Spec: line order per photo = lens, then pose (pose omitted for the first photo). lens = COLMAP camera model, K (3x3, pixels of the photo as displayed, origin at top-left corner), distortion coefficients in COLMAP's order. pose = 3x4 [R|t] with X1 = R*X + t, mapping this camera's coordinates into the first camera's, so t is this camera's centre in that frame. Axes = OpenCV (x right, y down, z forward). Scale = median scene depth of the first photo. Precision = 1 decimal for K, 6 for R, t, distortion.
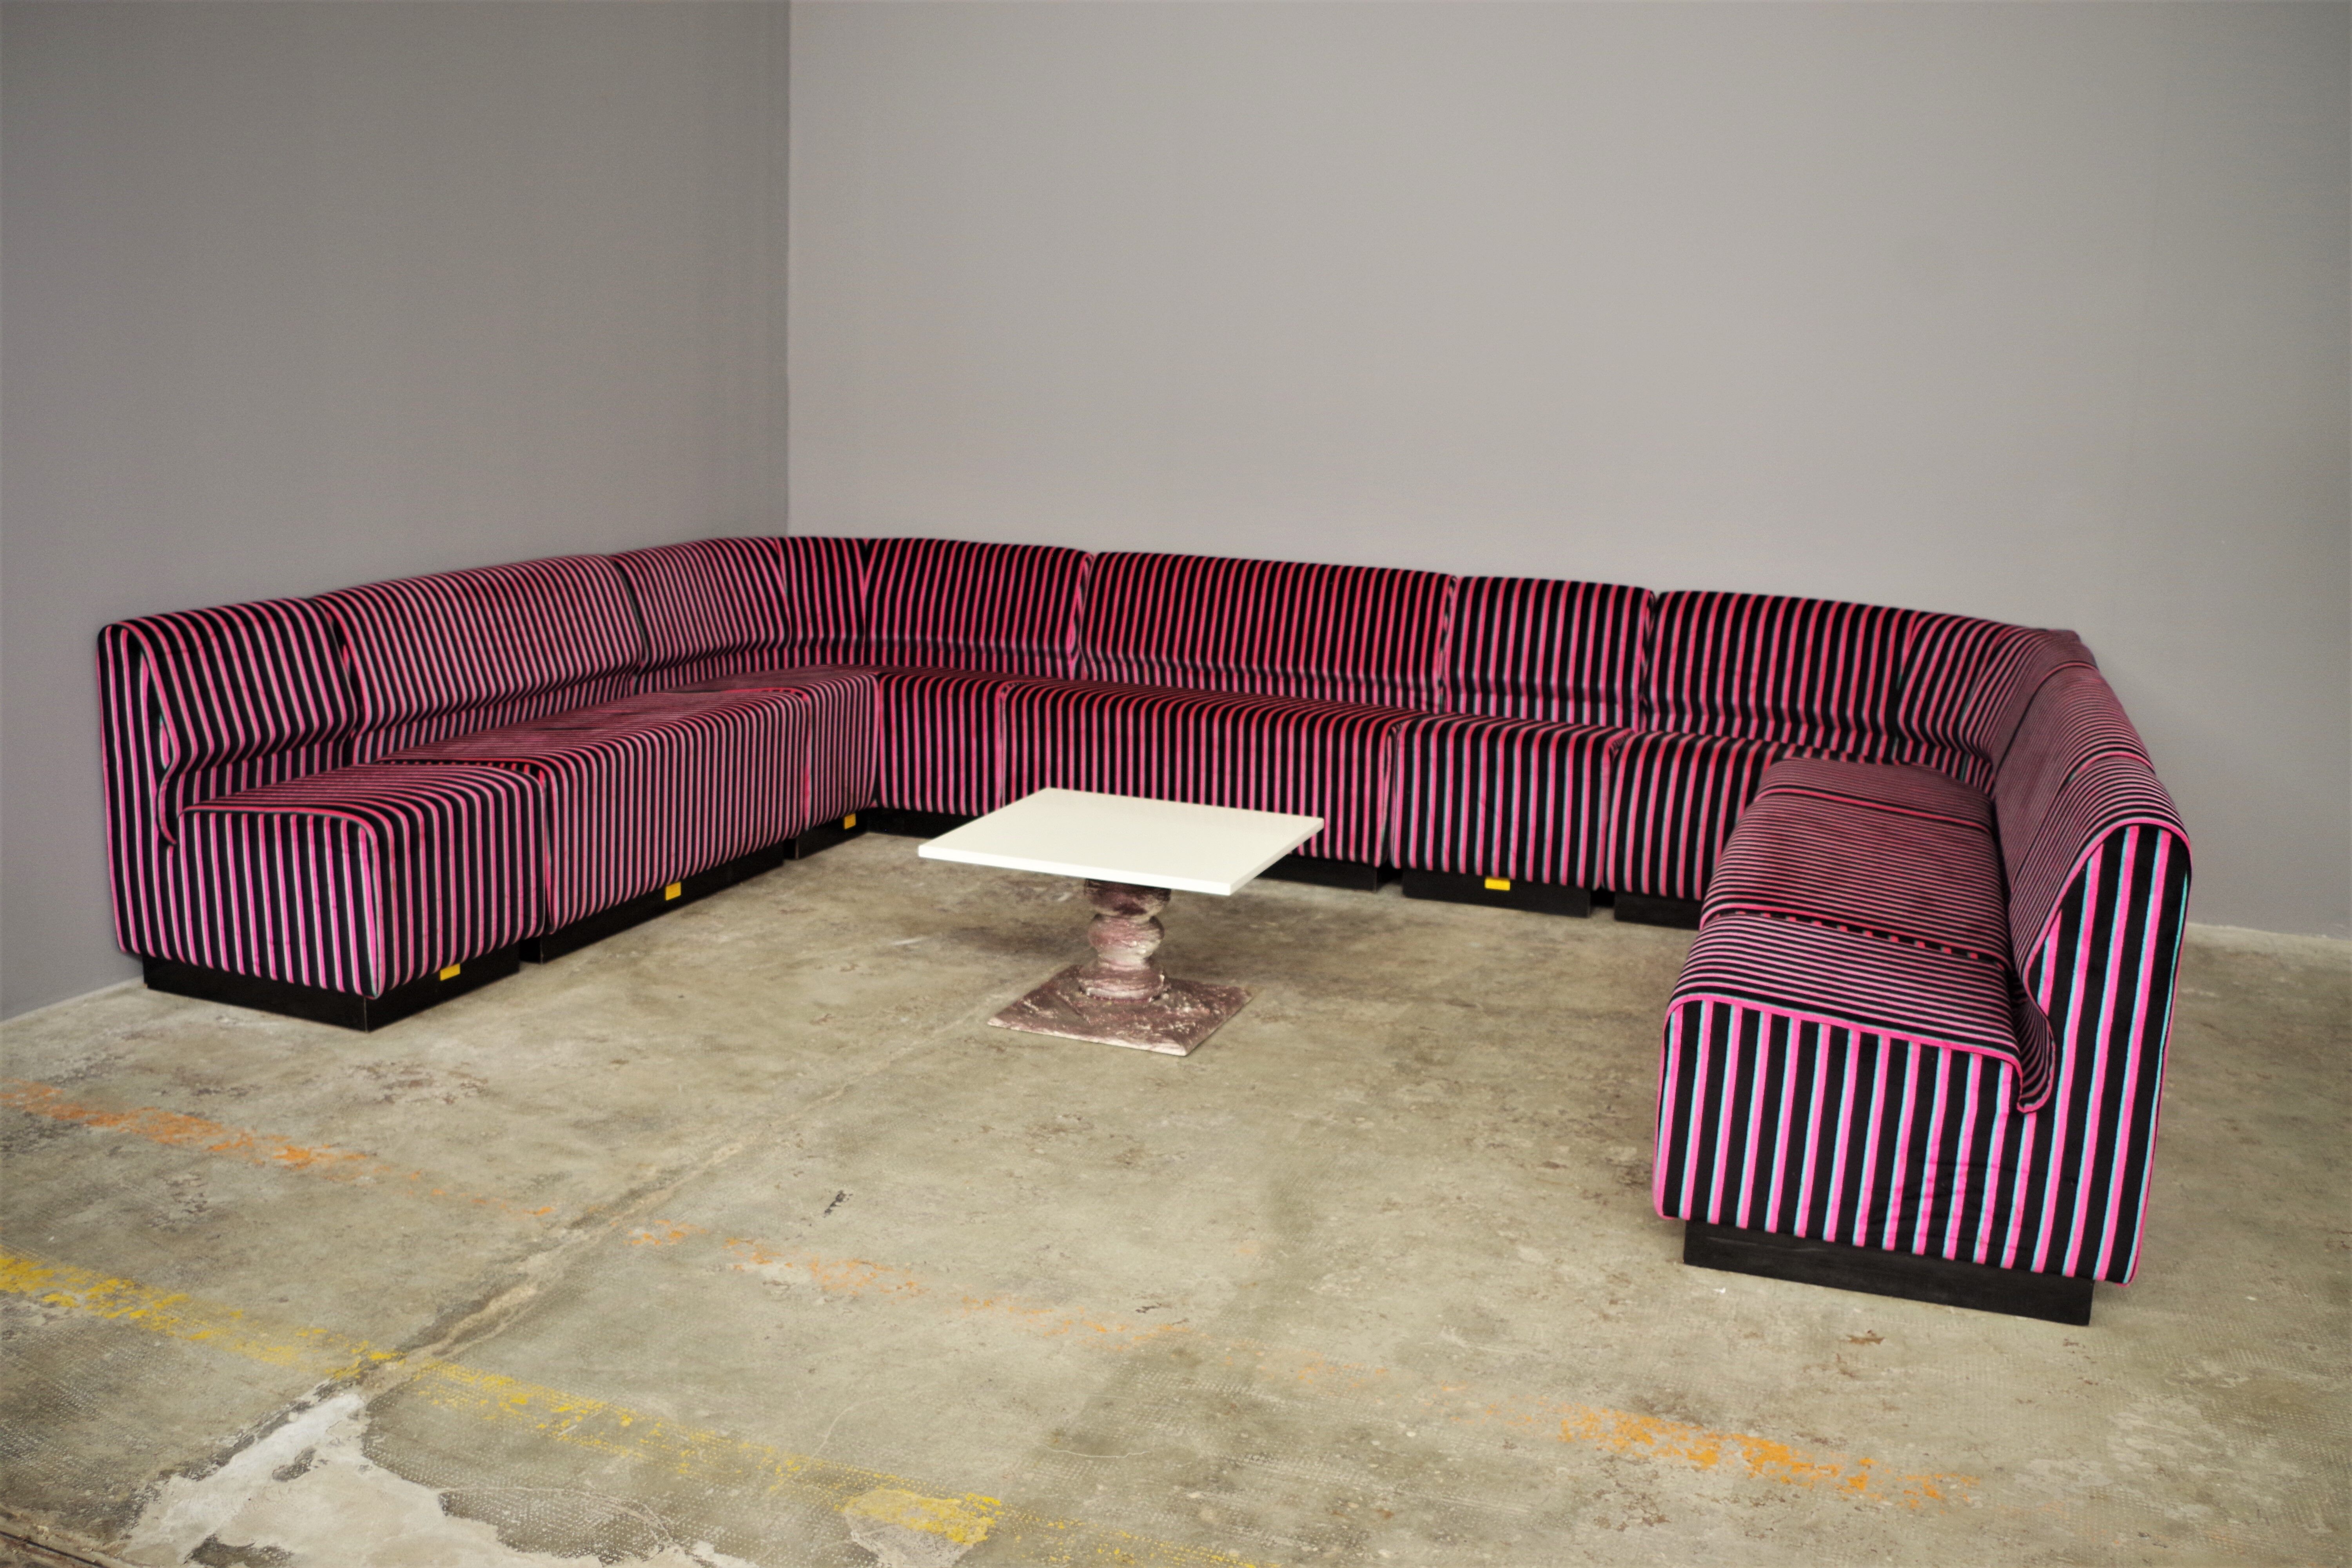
lens RADIAL K [[2101.4, 0, 1176.0], [0, 2101.4, 784.0], [0, 0, 1]] dist [-0.069450, 0.008671]
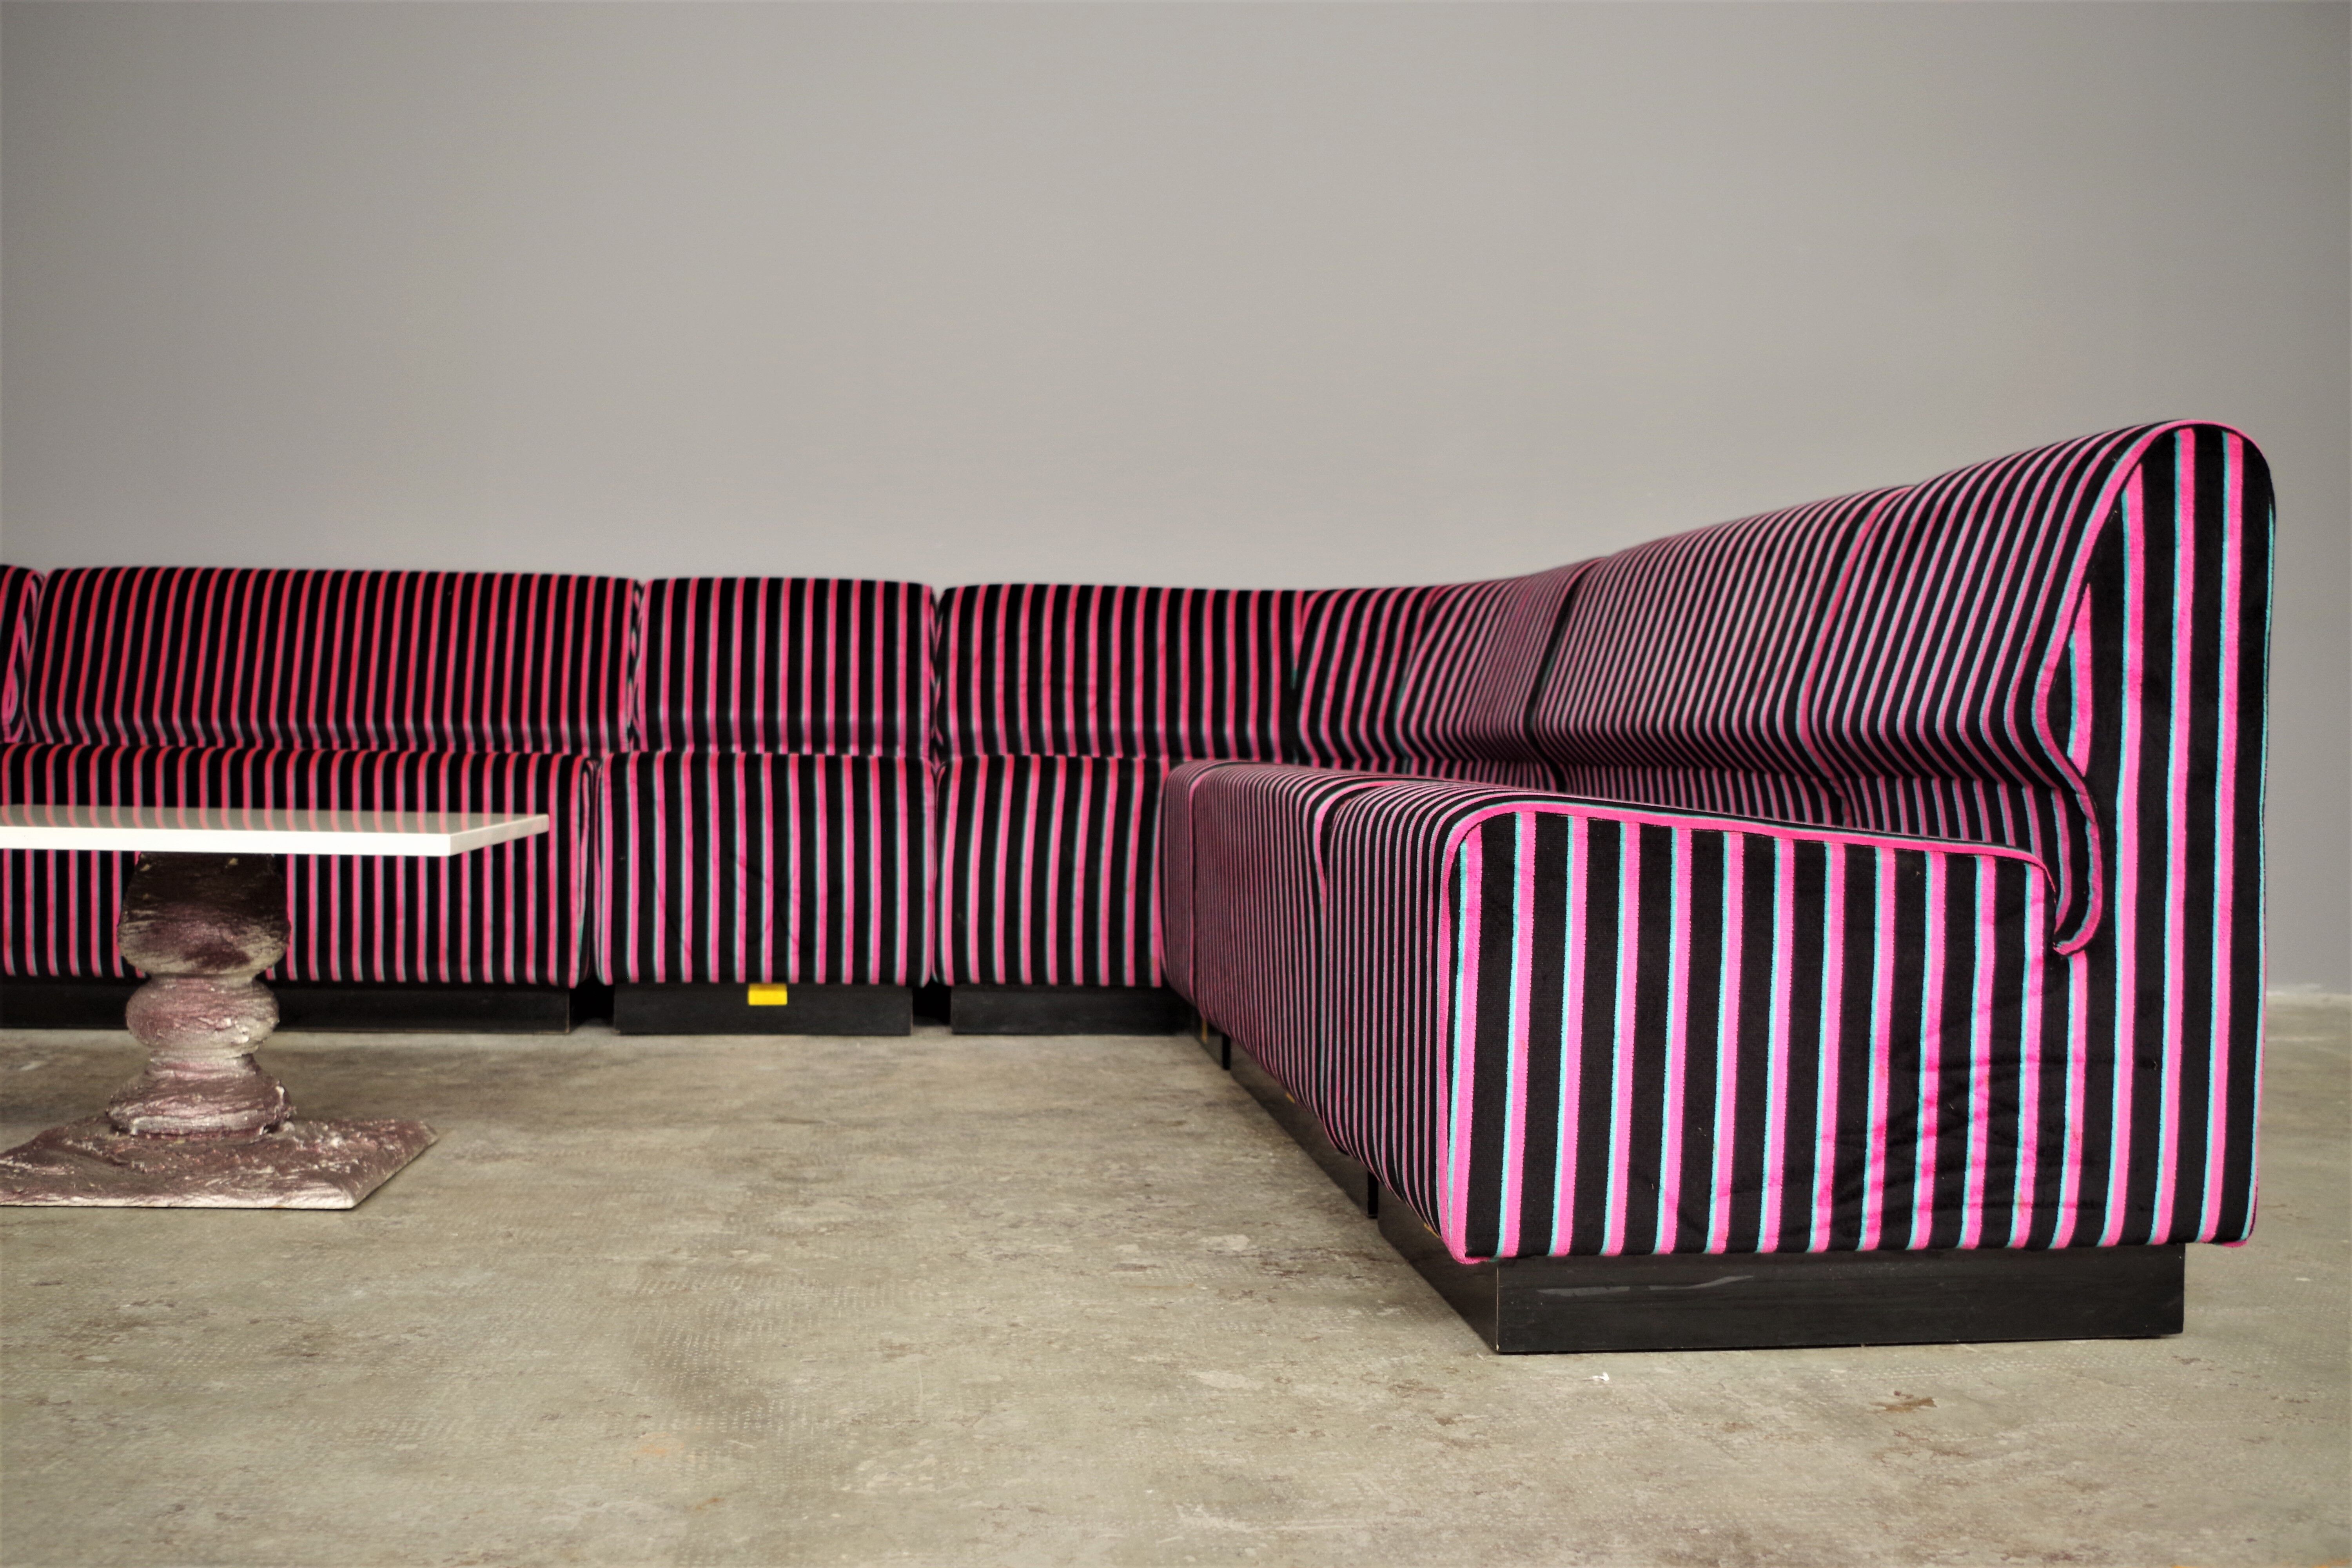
lens RADIAL K [[2348.5, 0, 1176.0], [0, 2348.5, 784.0], [0, 0, 1]] dist [-0.054280, 0.000684]
pose [[0.897144, -0.024766, 0.441044, -0.061936], [0.099669, 0.984030, -0.147483, 0.126462], [-0.430348, 0.176272, 0.885285, 0.369269]]
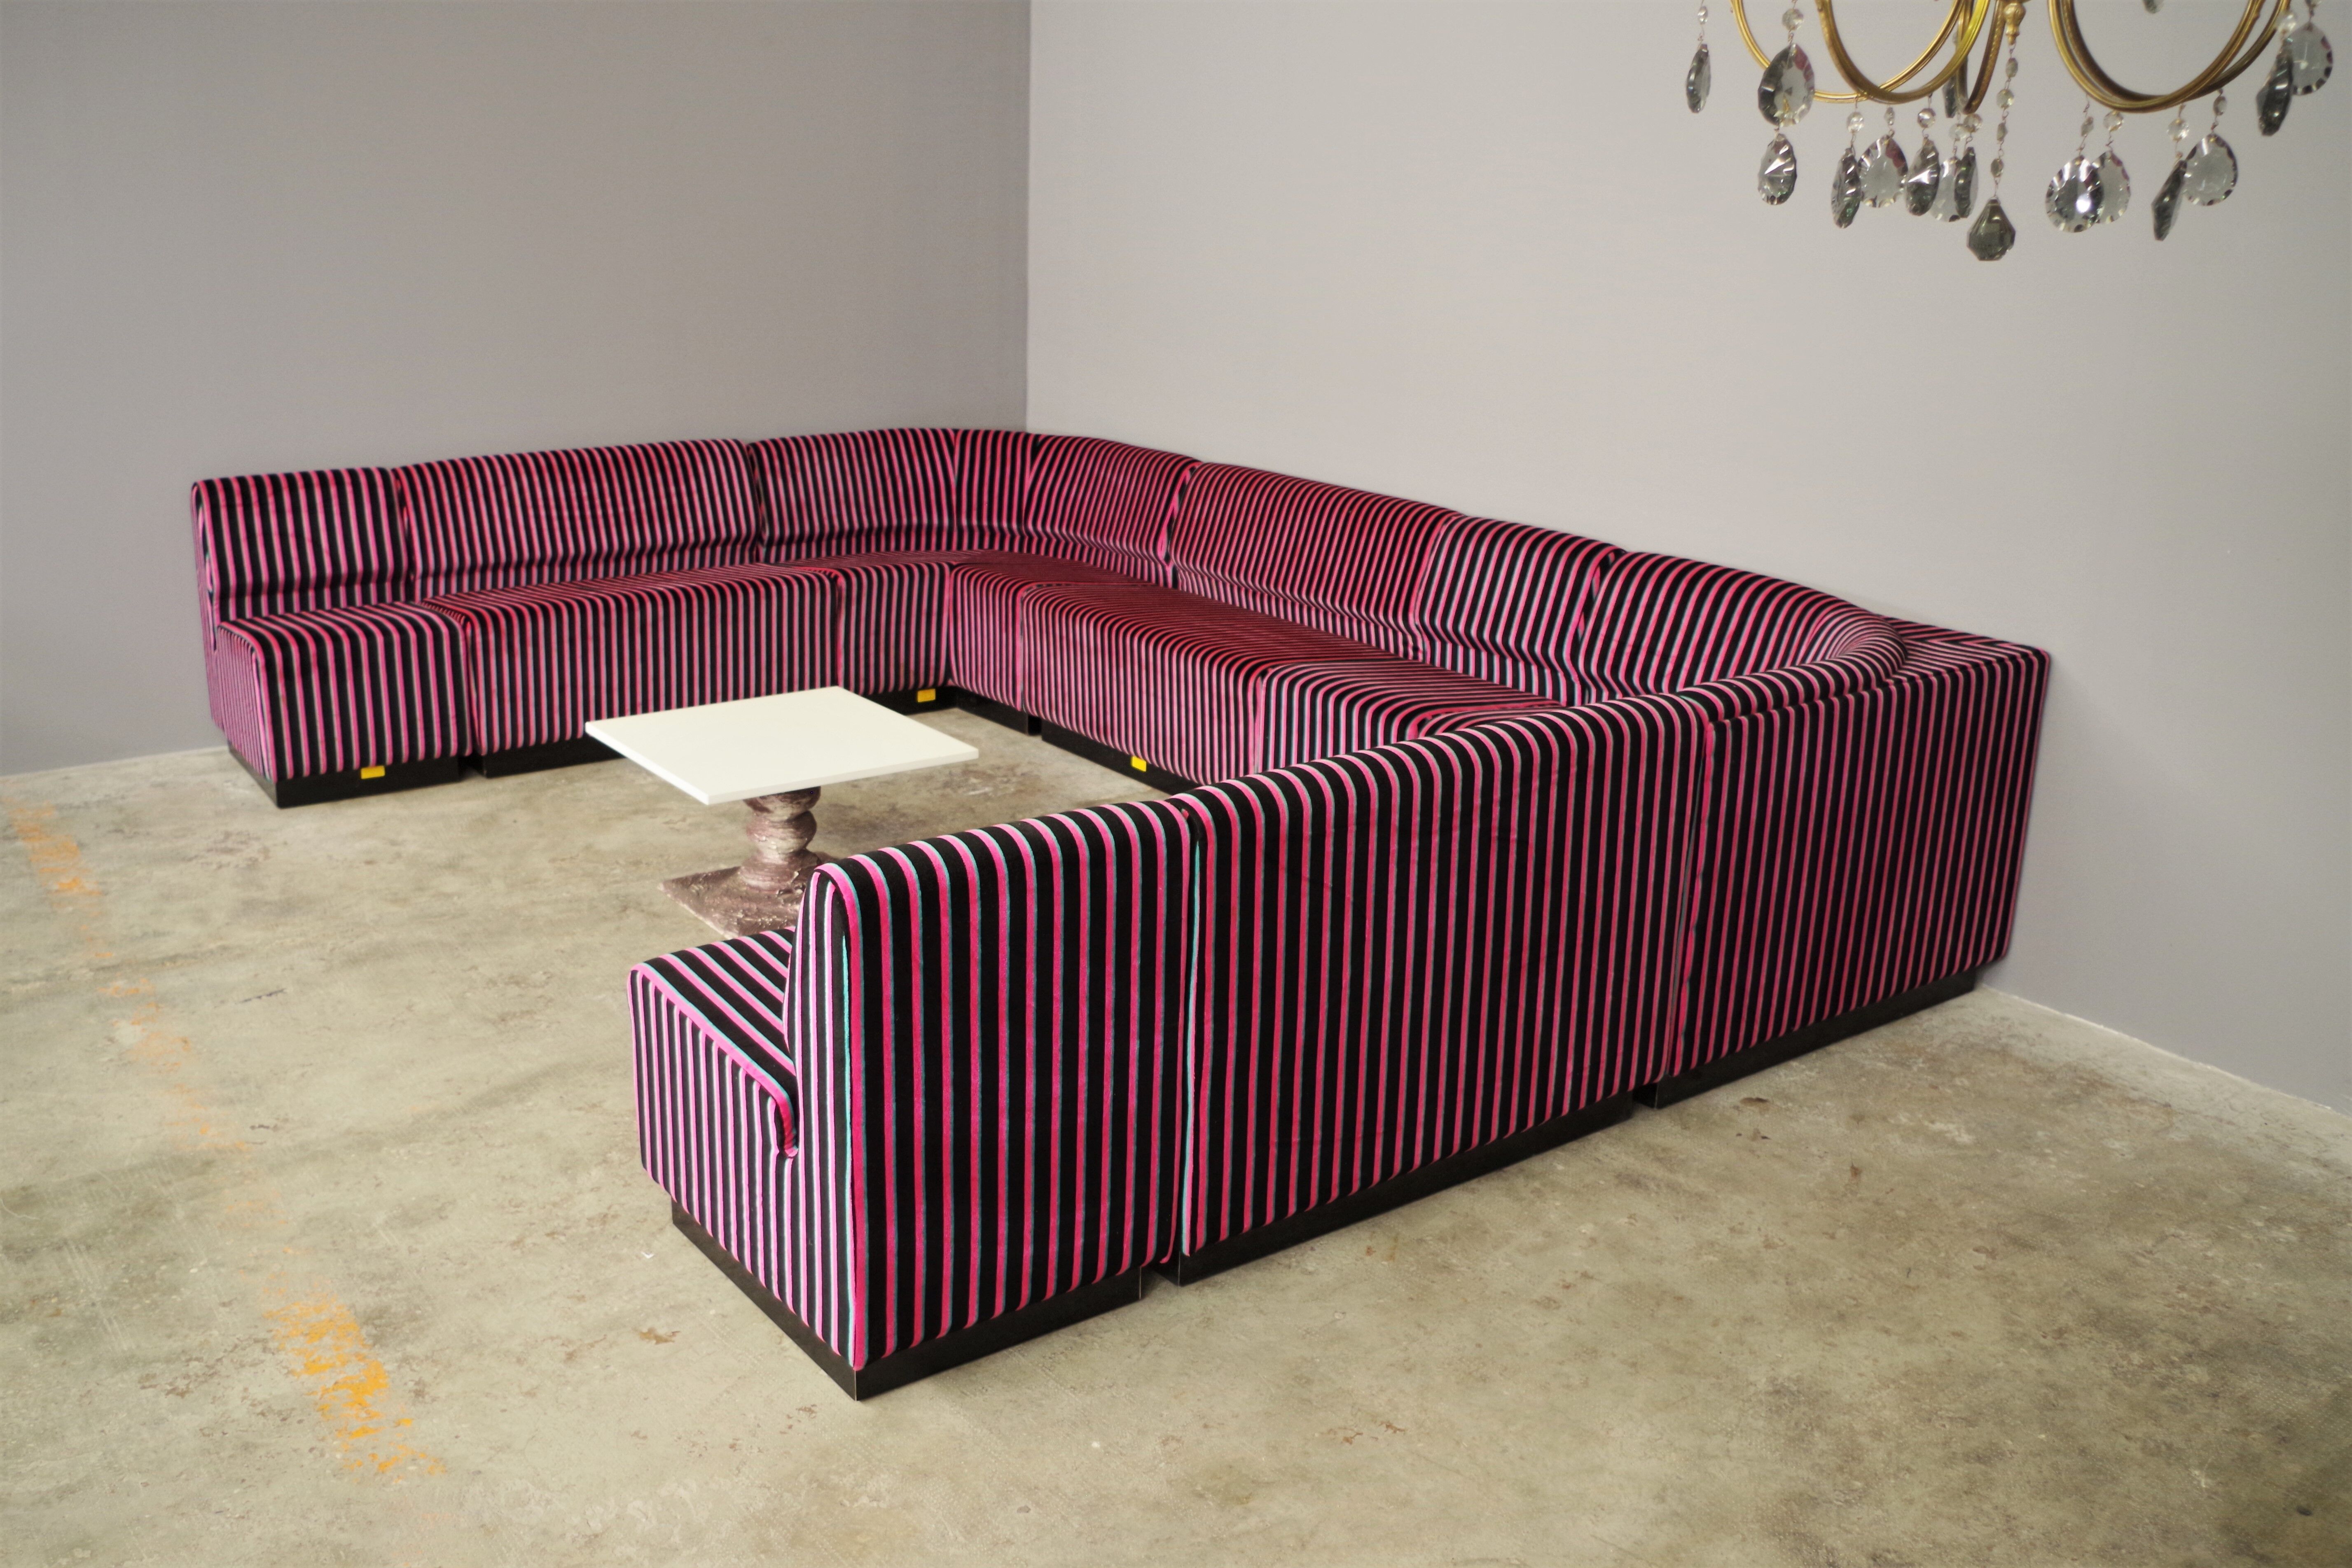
lens RADIAL K [[2043.4, 0, 1176.0], [0, 2043.4, 784.0], [0, 0, 1]] dist [-0.097166, 0.047402]
pose [[0.830887, 0.147939, -0.536414, 0.715720], [-0.107276, 0.988513, 0.106458, -0.086401], [0.546002, -0.030910, 0.837214, 0.235434]]
